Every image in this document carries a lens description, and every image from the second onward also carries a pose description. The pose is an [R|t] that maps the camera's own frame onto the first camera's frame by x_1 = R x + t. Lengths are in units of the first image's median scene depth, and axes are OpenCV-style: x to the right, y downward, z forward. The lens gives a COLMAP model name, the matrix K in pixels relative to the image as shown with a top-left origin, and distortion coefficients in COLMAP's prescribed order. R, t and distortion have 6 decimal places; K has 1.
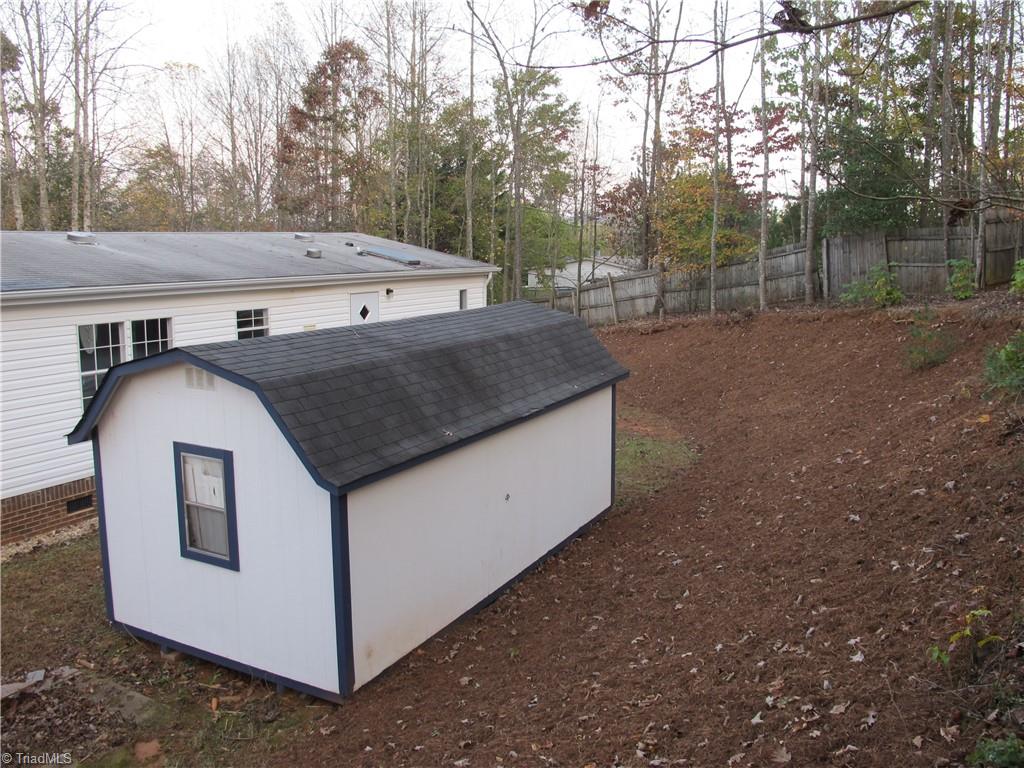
lens RADIAL K [[862.9, 0, 512.0], [0, 862.9, 384.0], [0, 0, 1]] dist [-0.162919, 0.142585]
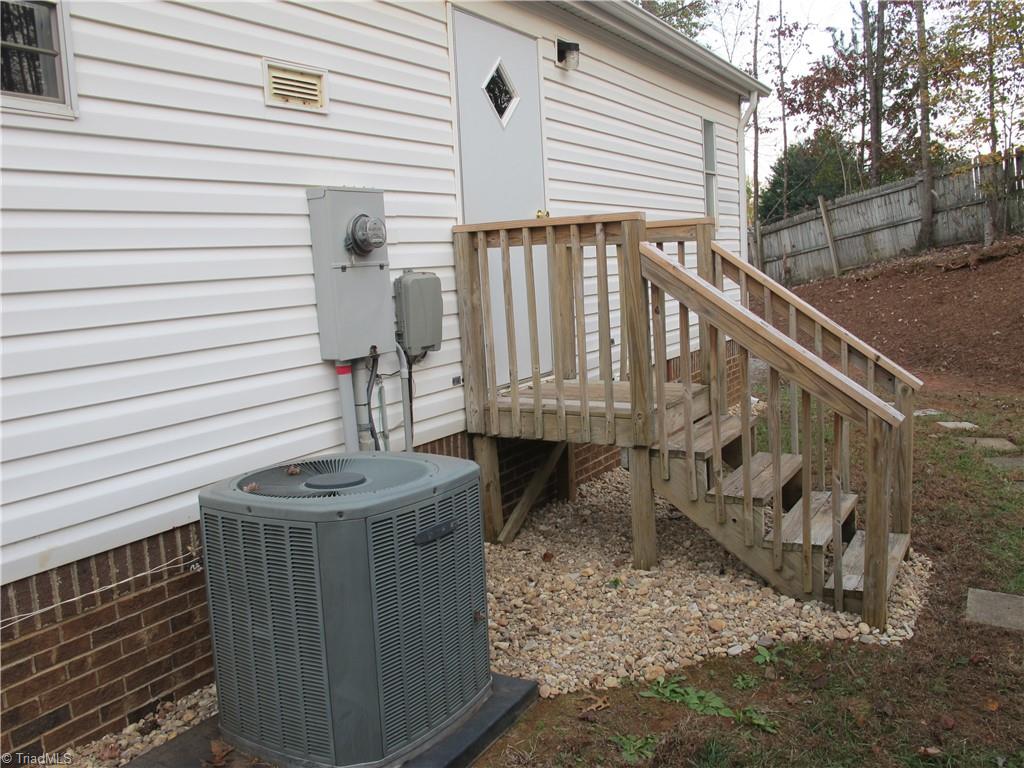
lens RADIAL K [[862.9, 0, 512.0], [0, 862.9, 384.0], [0, 0, 1]] dist [-0.162919, 0.142585]
pose [[0.997336, -0.049996, -0.053113, -0.251387], [0.048739, 0.998506, -0.024712, 0.035746], [0.054269, 0.022057, 0.998283, 1.081710]]
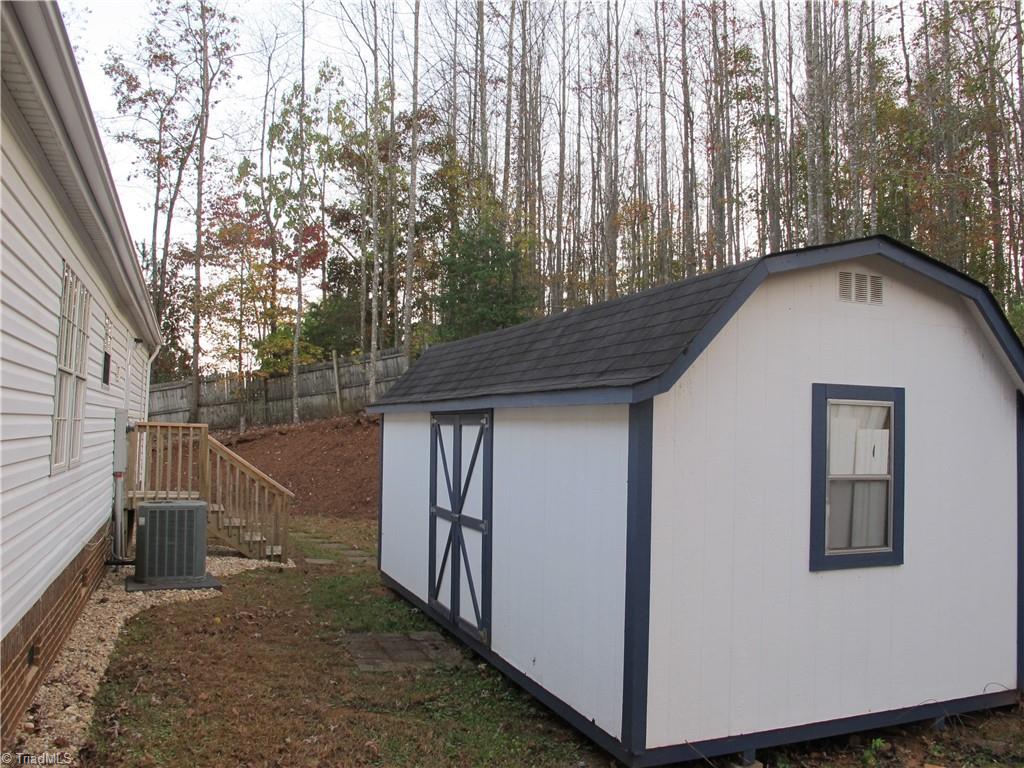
lens RADIAL K [[862.9, 0, 512.0], [0, 862.9, 384.0], [0, 0, 1]] dist [-0.162919, 0.142585]
pose [[0.655137, 0.048135, 0.753975, -0.727785], [0.104148, 0.982687, -0.153231, 0.100762], [-0.748297, 0.178913, 0.638781, 0.528719]]
